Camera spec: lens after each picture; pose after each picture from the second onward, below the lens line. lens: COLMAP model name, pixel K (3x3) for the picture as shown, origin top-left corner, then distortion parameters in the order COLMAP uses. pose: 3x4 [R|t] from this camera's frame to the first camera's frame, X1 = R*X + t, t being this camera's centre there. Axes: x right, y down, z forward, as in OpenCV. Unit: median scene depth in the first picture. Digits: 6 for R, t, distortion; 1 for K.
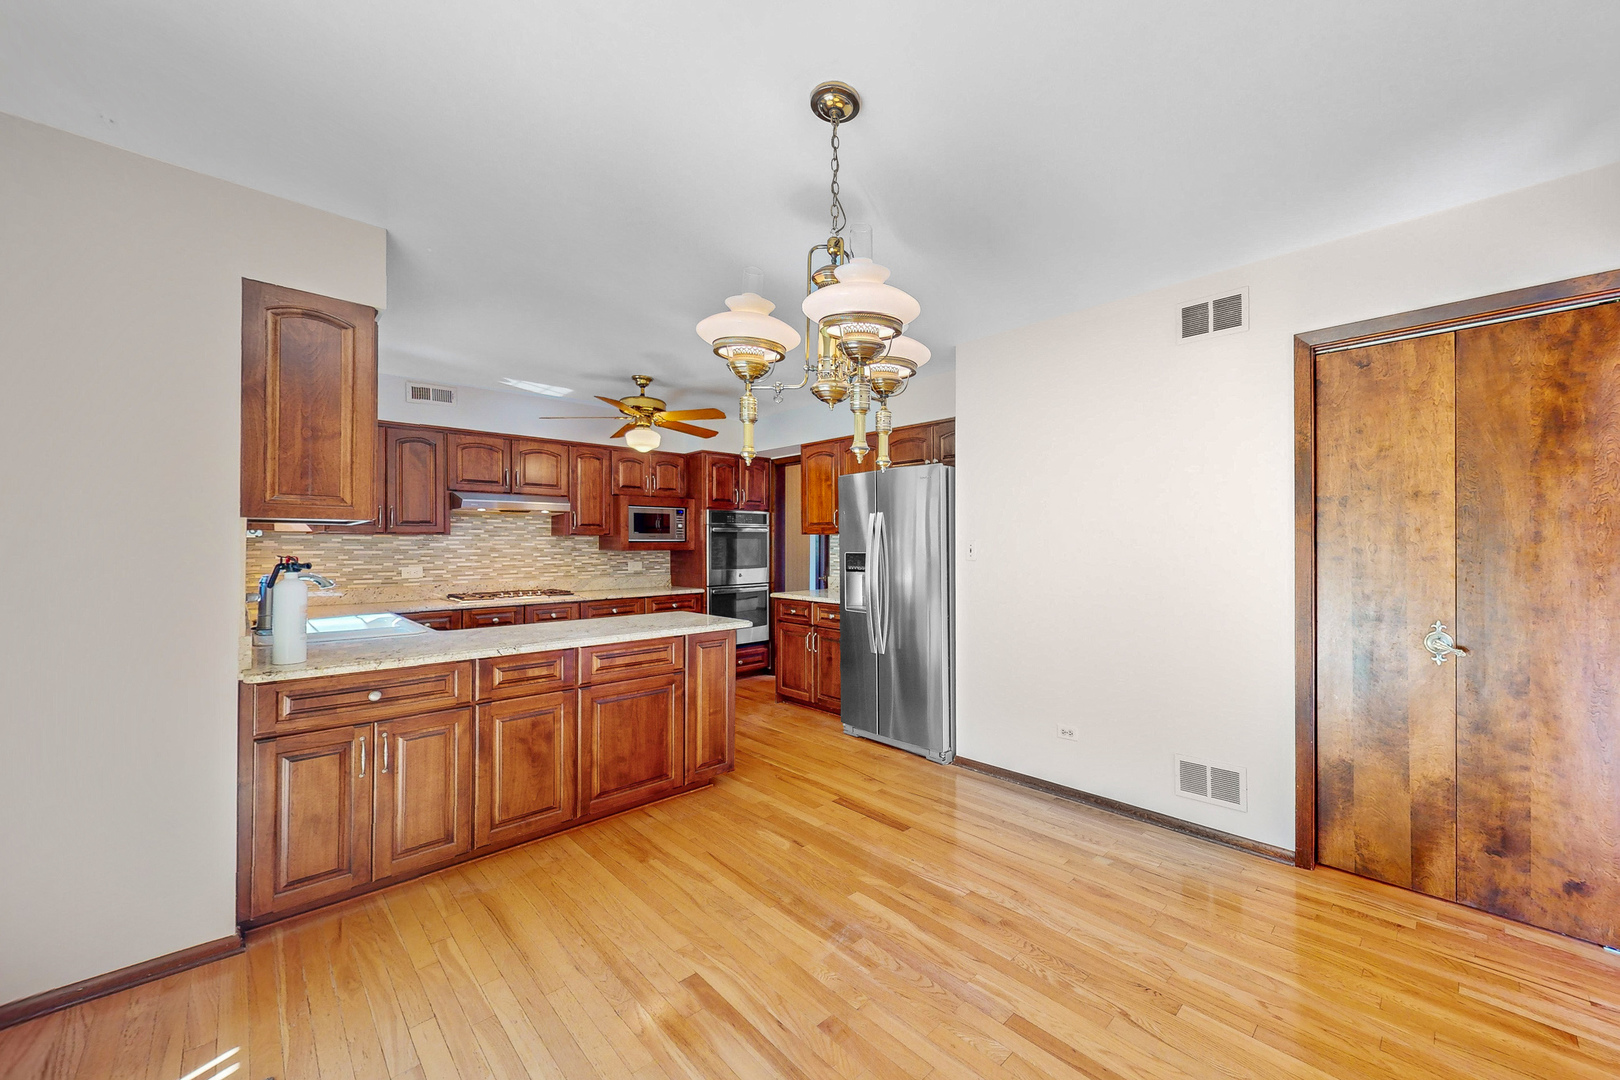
lens RADIAL K [[656.8, 0, 810.0], [0, 656.8, 540.0], [0, 0, 1]] dist [0.000553, 0.000045]
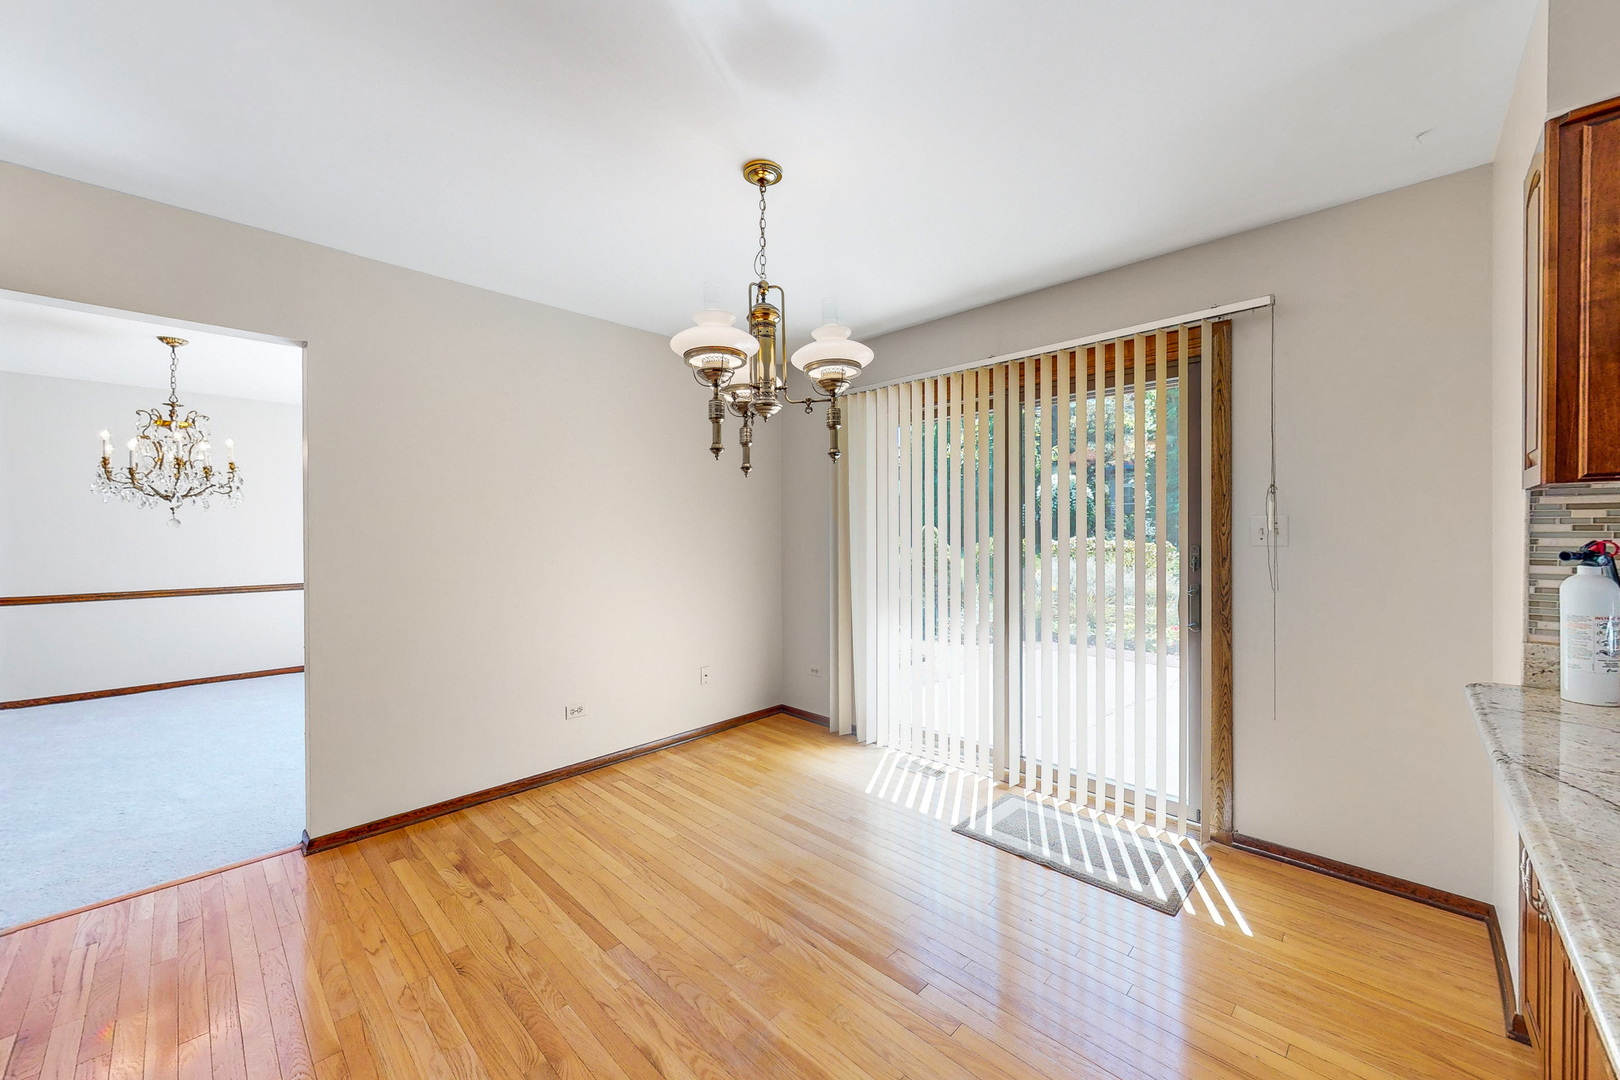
lens RADIAL K [[698.8, 0, 814.7], [0, 698.8, 523.2], [0, 0, 1]] dist [0.003396, 0.000566]
pose [[-0.991564, 0.003953, -0.129556, 0.102955], [0.005251, 0.999939, -0.009680, 0.007097], [0.129509, -0.010279, -0.991525, 2.118197]]
